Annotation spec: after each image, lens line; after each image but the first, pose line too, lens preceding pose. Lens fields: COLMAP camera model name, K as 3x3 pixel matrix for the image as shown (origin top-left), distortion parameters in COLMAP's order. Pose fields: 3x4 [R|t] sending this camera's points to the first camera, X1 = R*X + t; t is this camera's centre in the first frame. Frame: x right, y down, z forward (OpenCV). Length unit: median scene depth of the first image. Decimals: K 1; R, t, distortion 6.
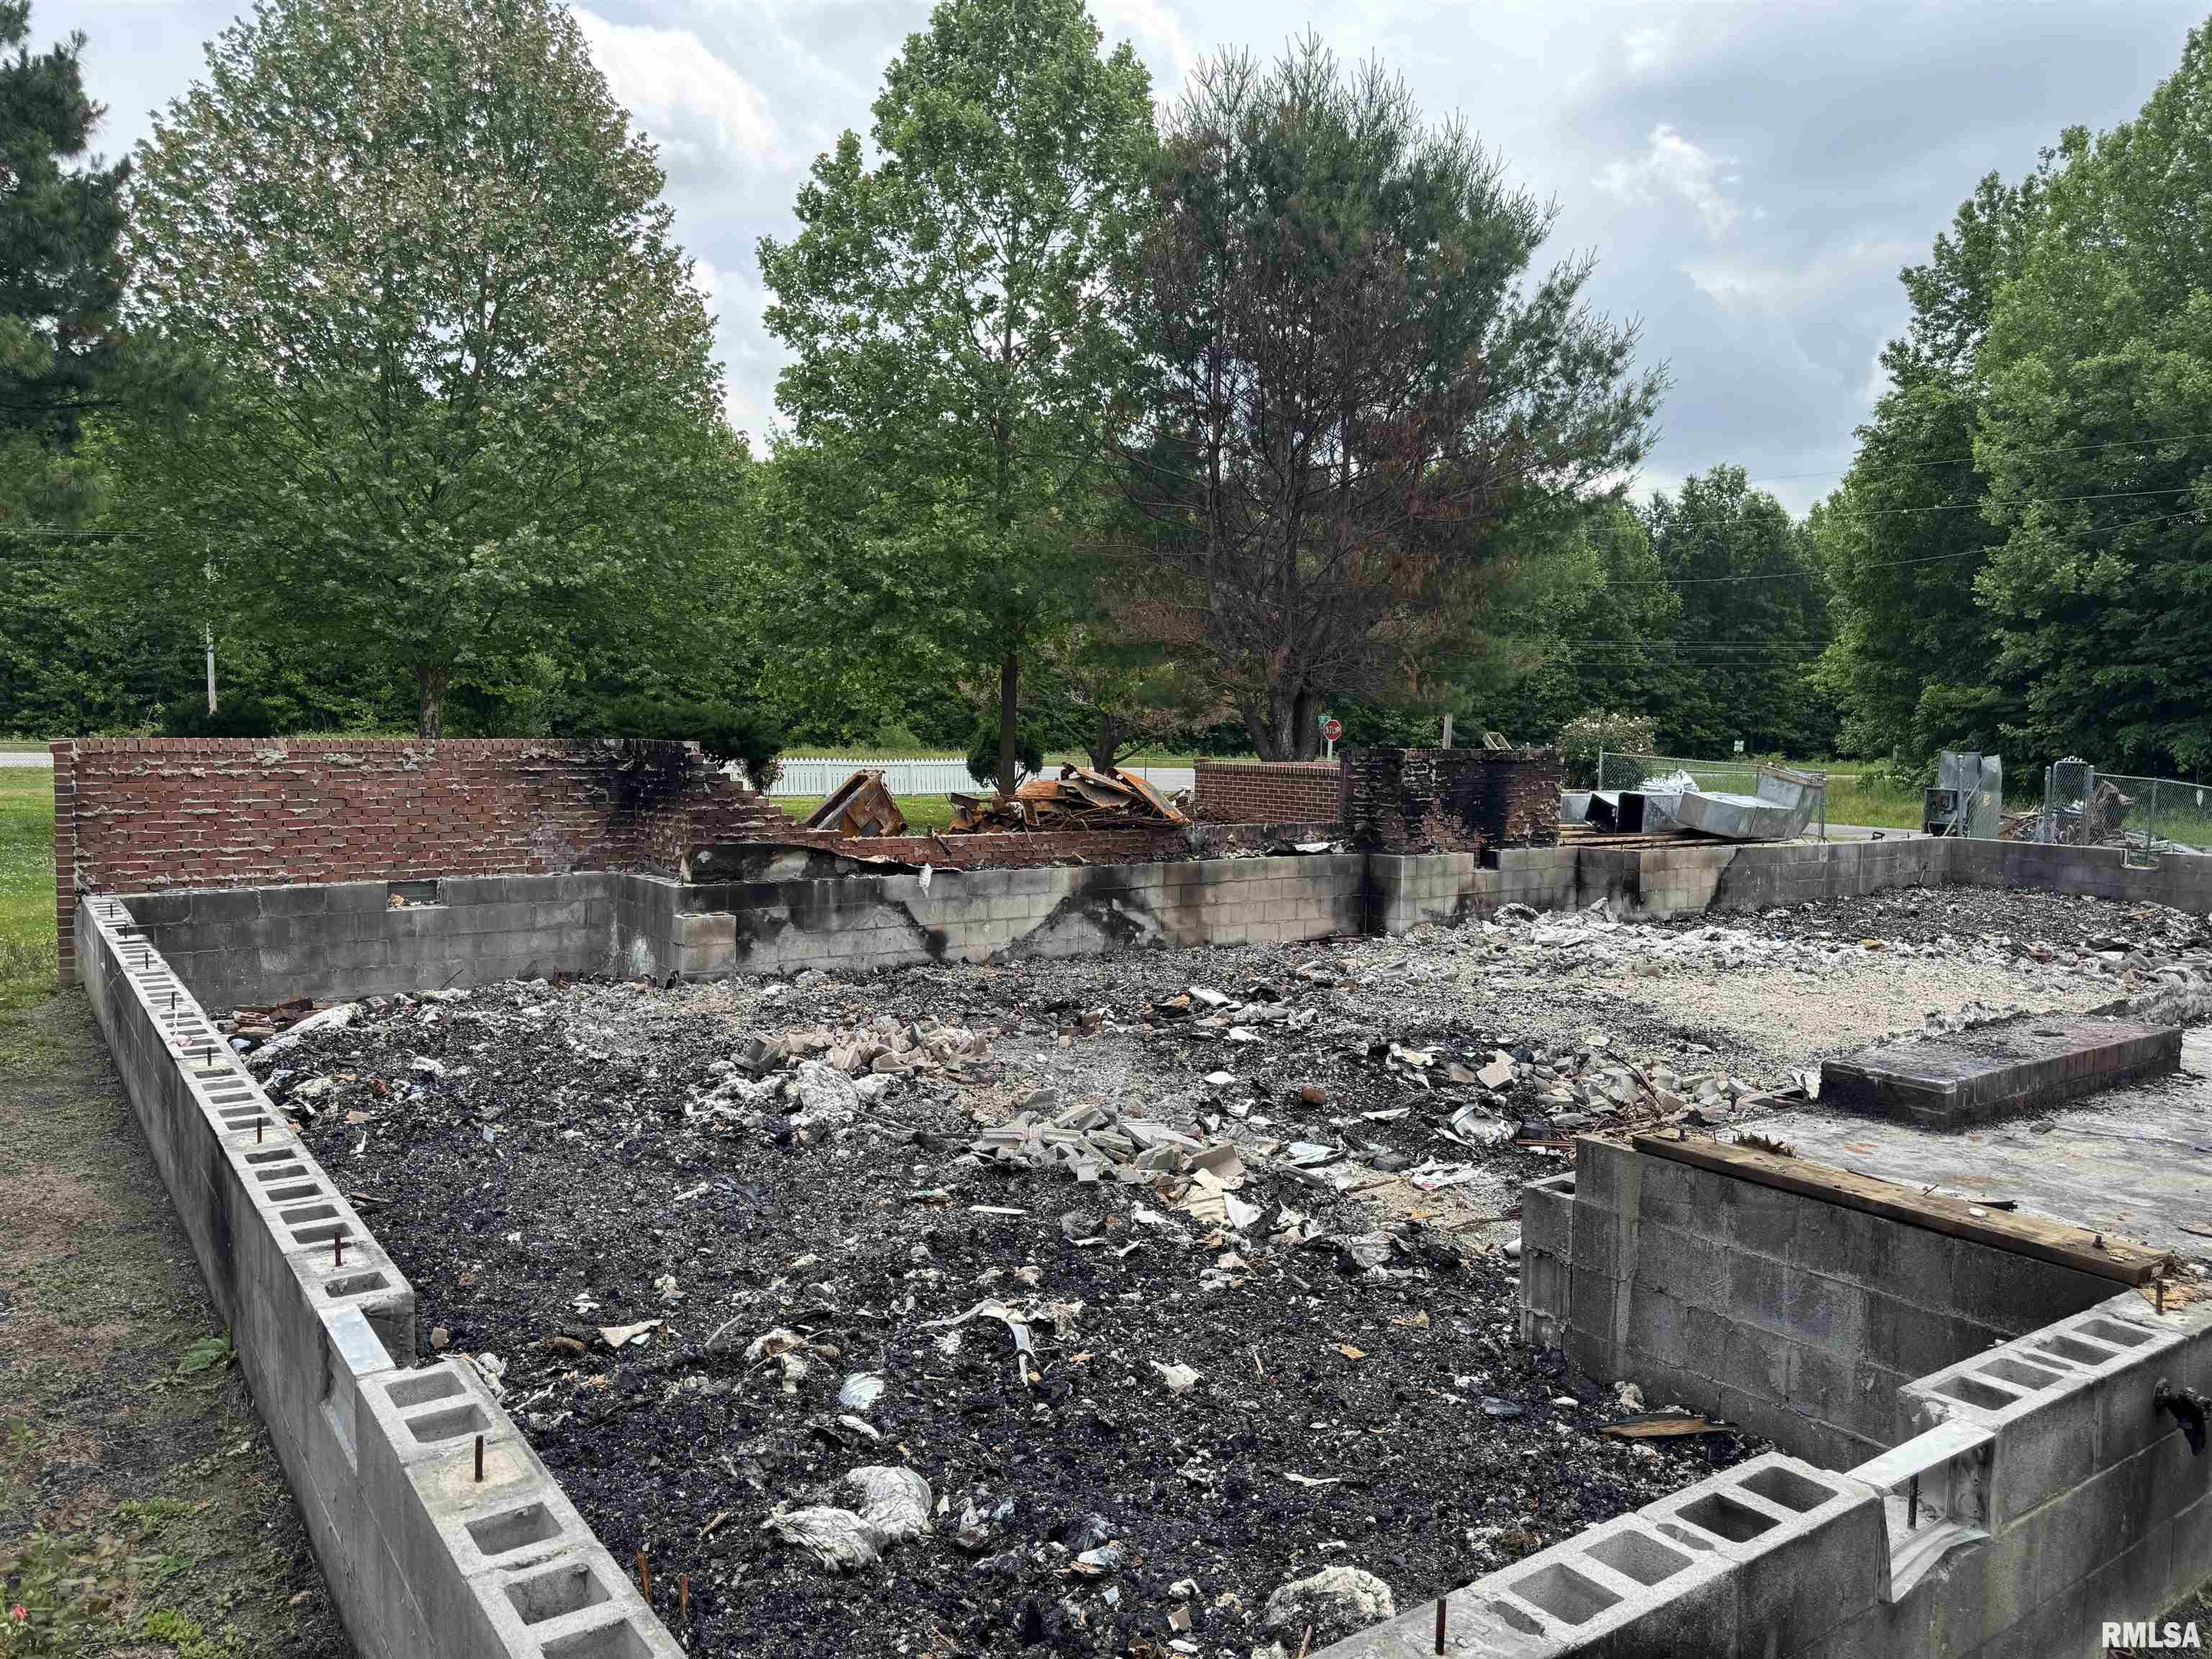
lens RADIAL K [[1569.2, 0, 1107.2], [0, 1569.2, 823.2], [0, 0, 1]] dist [0.012668, 0.001560]
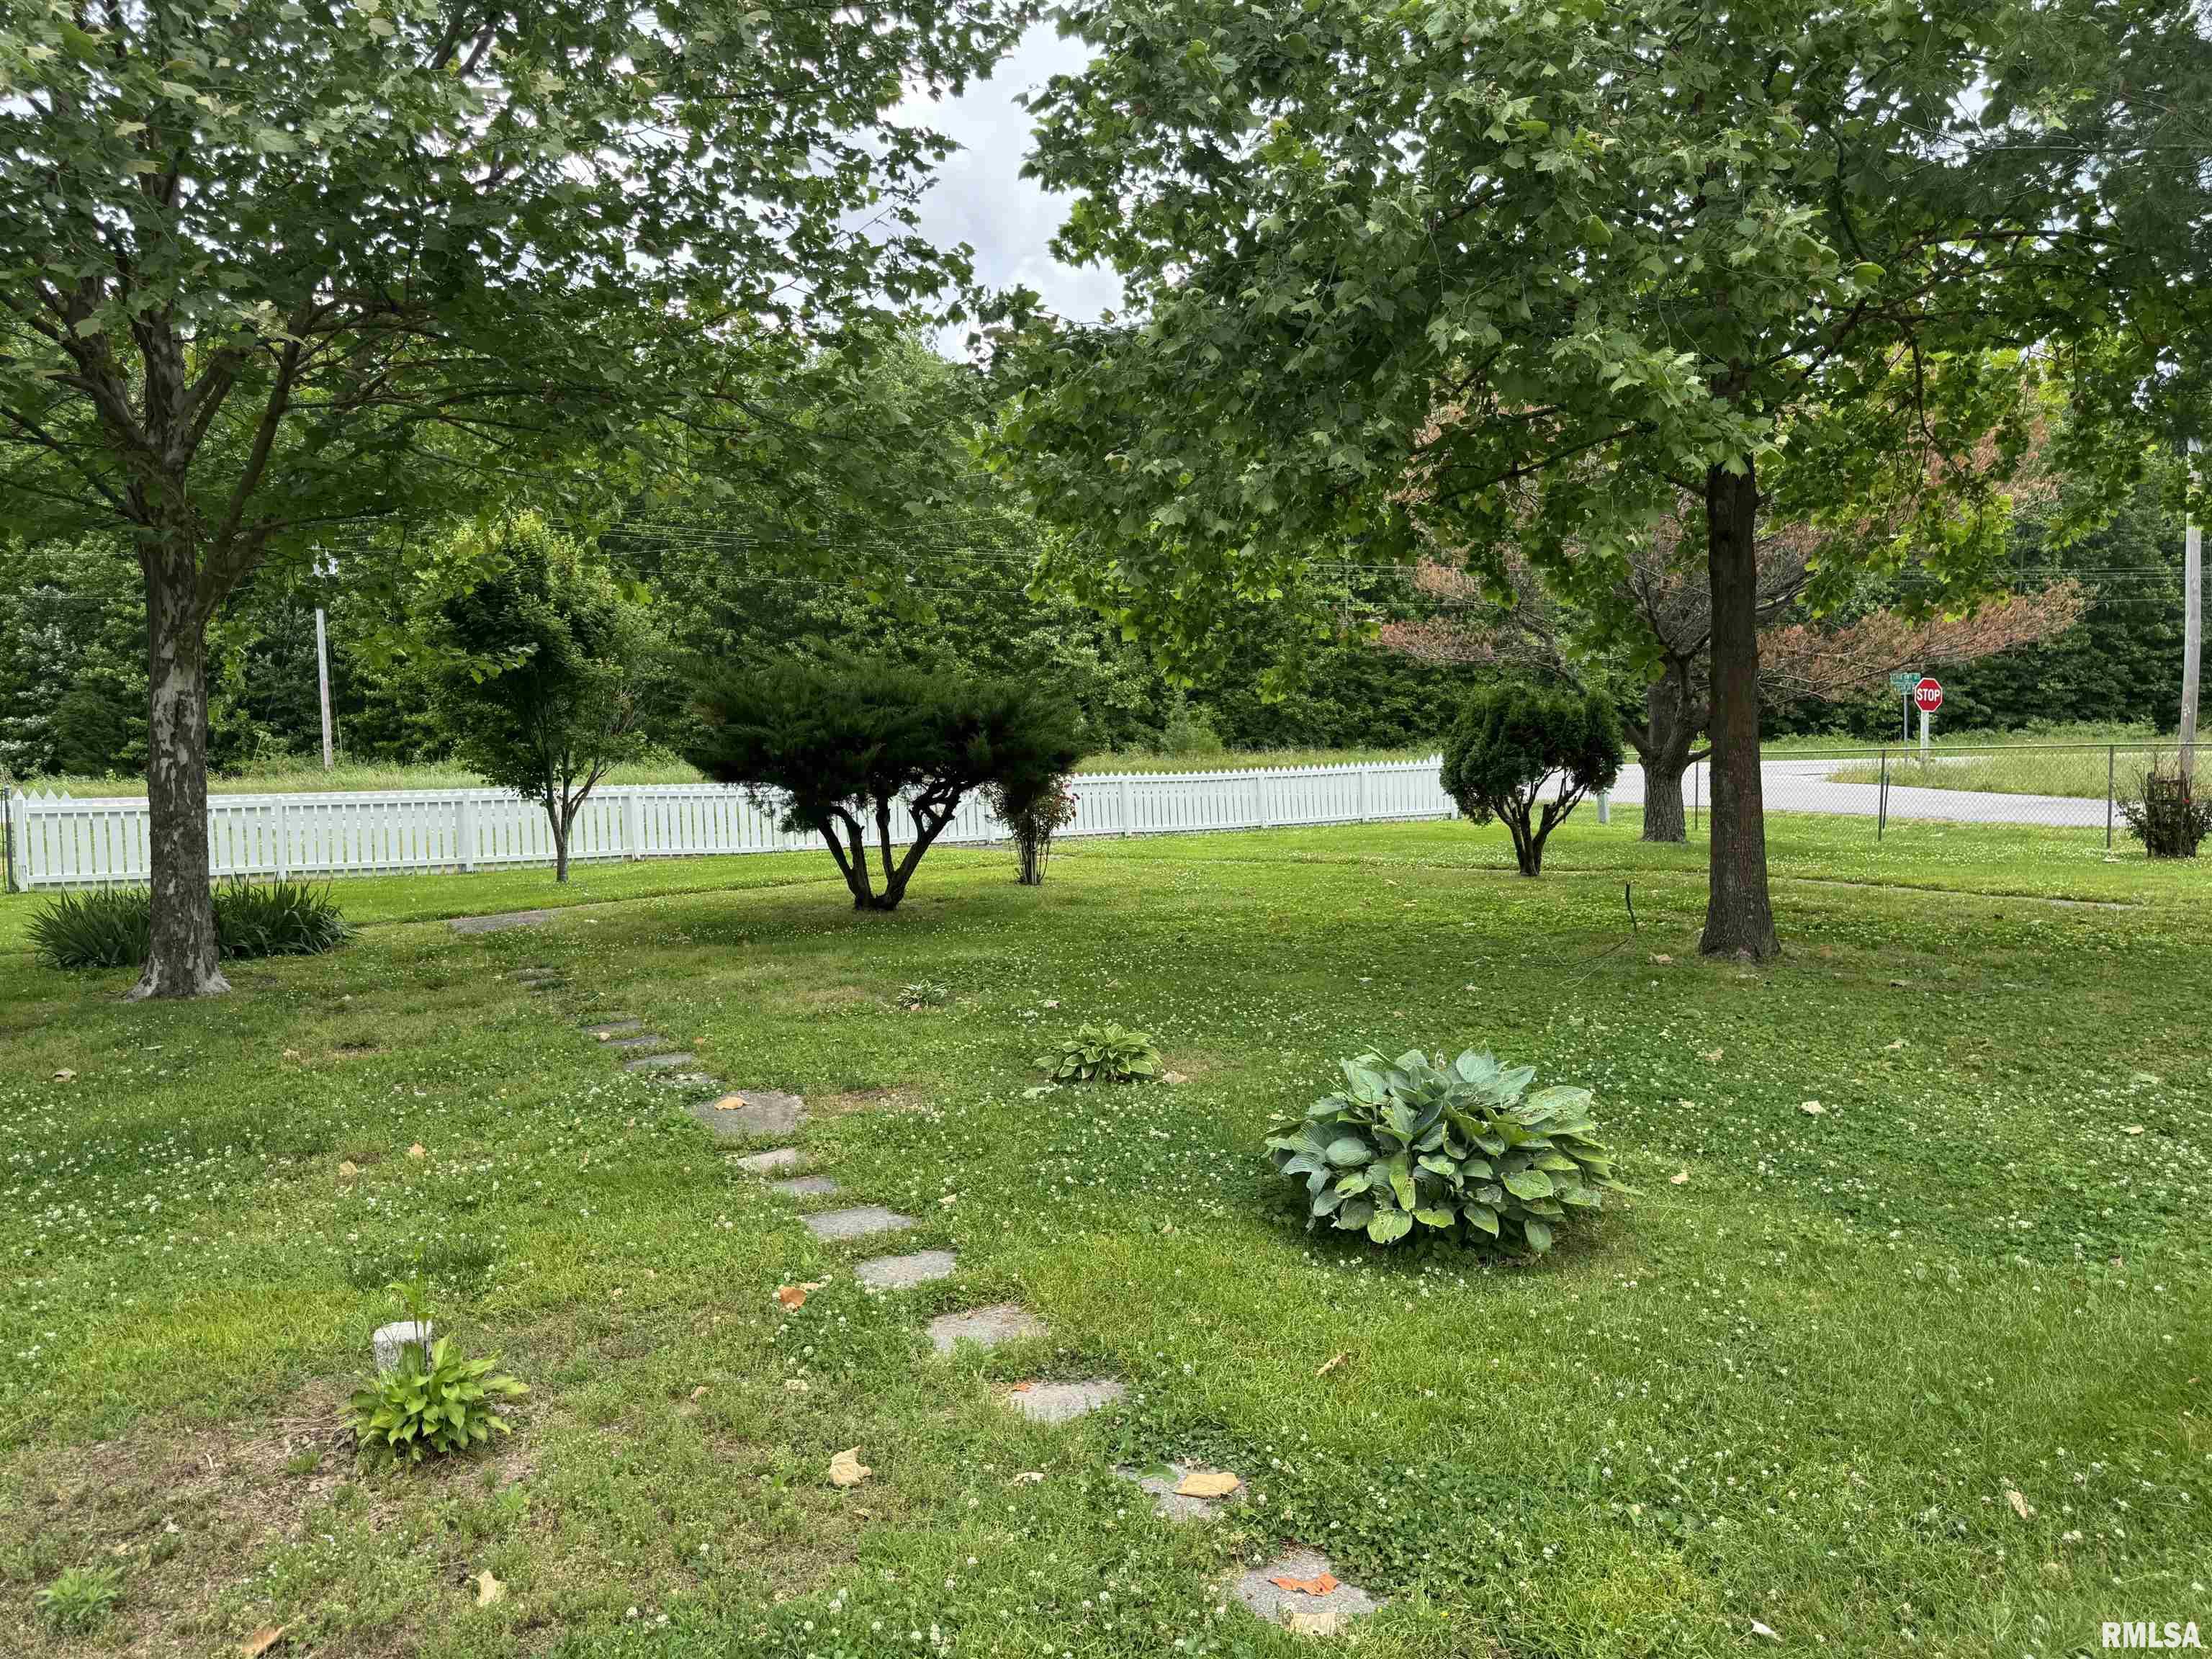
lens RADIAL K [[1569.2, 0, 1105.9], [0, 1569.2, 830.3], [0, 0, 1]] dist [0.012668, 0.001560]
pose [[0.988981, -0.029428, -0.145086, -0.096672], [0.029976, 0.999549, 0.001595, -0.019762], [0.144974, -0.005927, 0.989418, 0.394975]]
